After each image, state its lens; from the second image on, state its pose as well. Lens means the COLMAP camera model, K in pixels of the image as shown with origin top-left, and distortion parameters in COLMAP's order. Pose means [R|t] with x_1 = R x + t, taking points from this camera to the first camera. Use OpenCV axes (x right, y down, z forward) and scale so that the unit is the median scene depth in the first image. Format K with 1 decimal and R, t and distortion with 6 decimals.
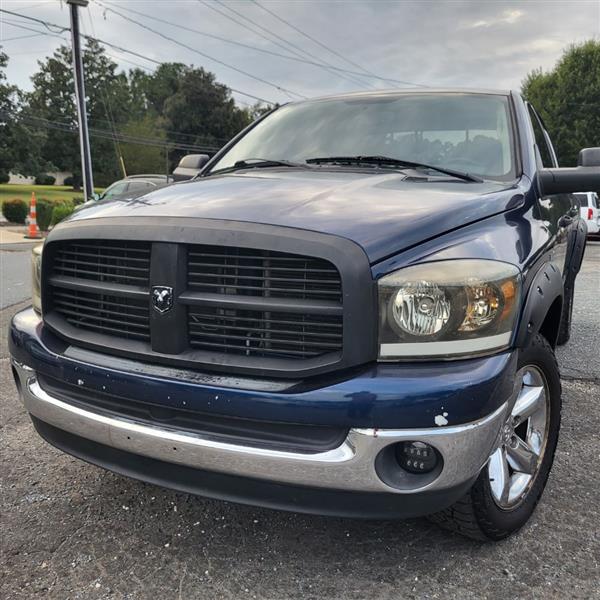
lens RADIAL K [[617.5, 0, 296.6], [0, 617.5, 309.3], [0, 0, 1]] dist [0.026006, 0.000000]
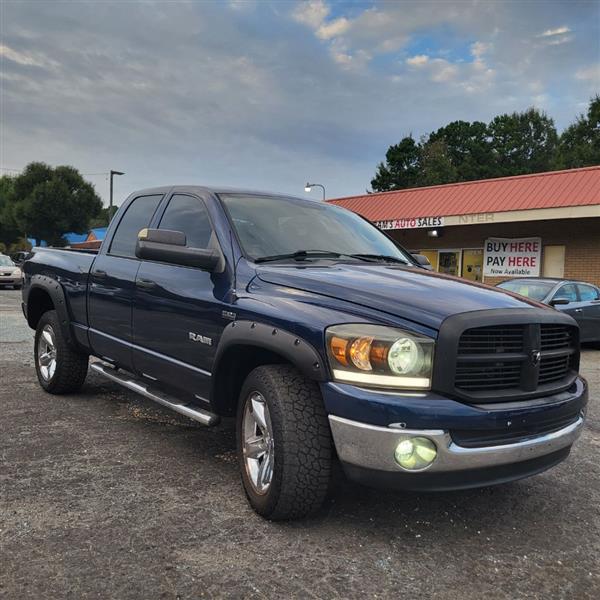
lens RADIAL K [[617.5, 0, 301.5], [0, 617.5, 312.2], [0, 0, 1]] dist [0.026006, 0.000000]
pose [[0.412748, -0.054450, 0.909216, -0.104612], [0.111553, 0.993719, 0.008870, -0.011754], [-0.903988, 0.097765, 0.416229, 0.045615]]
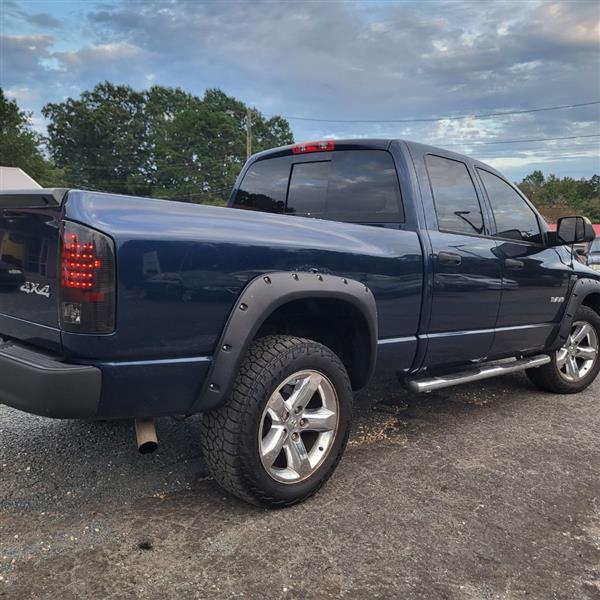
lens RADIAL K [[617.5, 0, 308.7], [0, 617.5, 302.3], [0, 0, 1]] dist [0.026006, 0.000000]
pose [[-0.951645, -0.086296, 0.294830, -0.005088], [-0.002931, 0.962241, 0.272184, -0.045108], [-0.307186, 0.258158, -0.915965, 0.248455]]
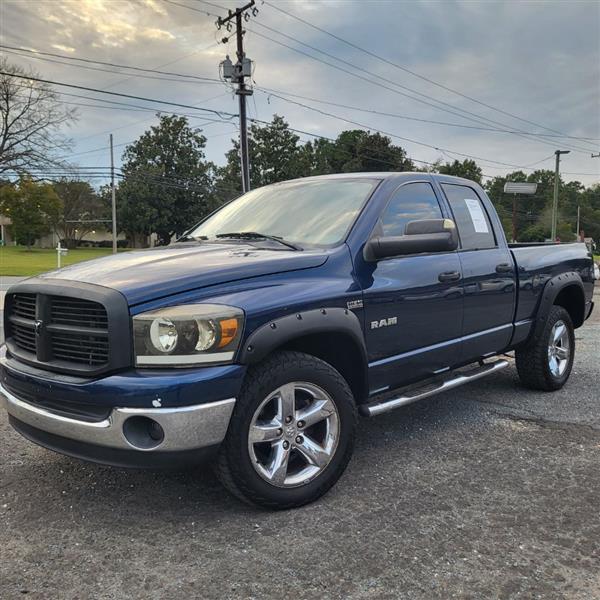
lens RADIAL K [[617.5, 0, 306.2], [0, 617.5, 307.1], [0, 0, 1]] dist [0.026006, 0.000000]
pose [[0.959643, 0.001781, -0.281217, 0.049759], [-0.027755, 0.995697, -0.088410, 0.002927], [0.279850, 0.092647, 0.955563, -0.020976]]
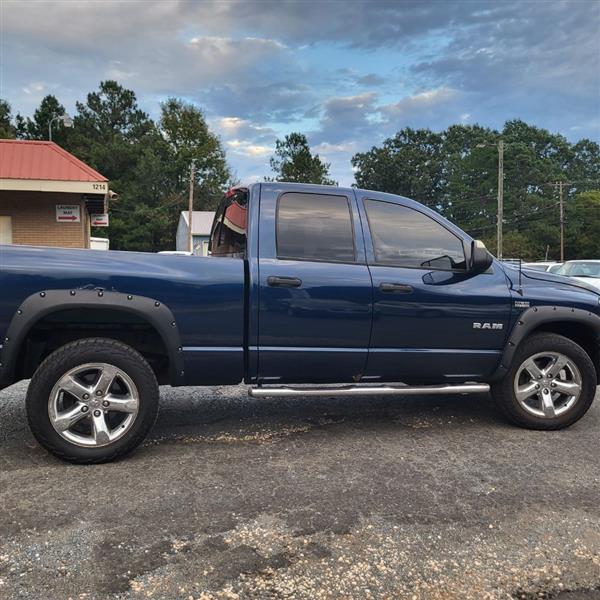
lens RADIAL K [[617.5, 0, 306.0], [0, 617.5, 296.0], [0, 0, 1]] dist [0.026006, 0.000000]
pose [[-0.693247, -0.071228, 0.717171, -0.085323], [0.091727, 0.978291, 0.185829, -0.043106], [-0.714839, 0.194609, -0.671664, 0.221603]]
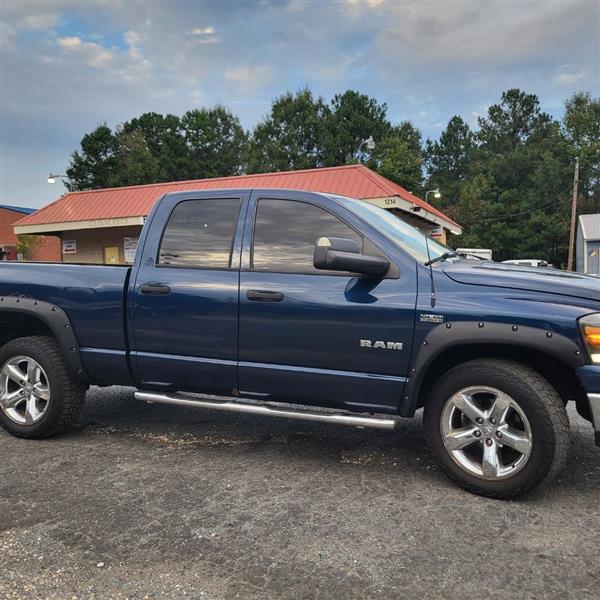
lens RADIAL K [[617.5, 0, 300.1], [0, 617.5, 302.6], [0, 0, 1]] dist [0.026006, 0.000000]
pose [[-0.076275, -0.069453, 0.994665, -0.119822], [0.176245, 0.980924, 0.082009, -0.026347], [-0.981387, 0.181560, -0.062580, 0.123696]]
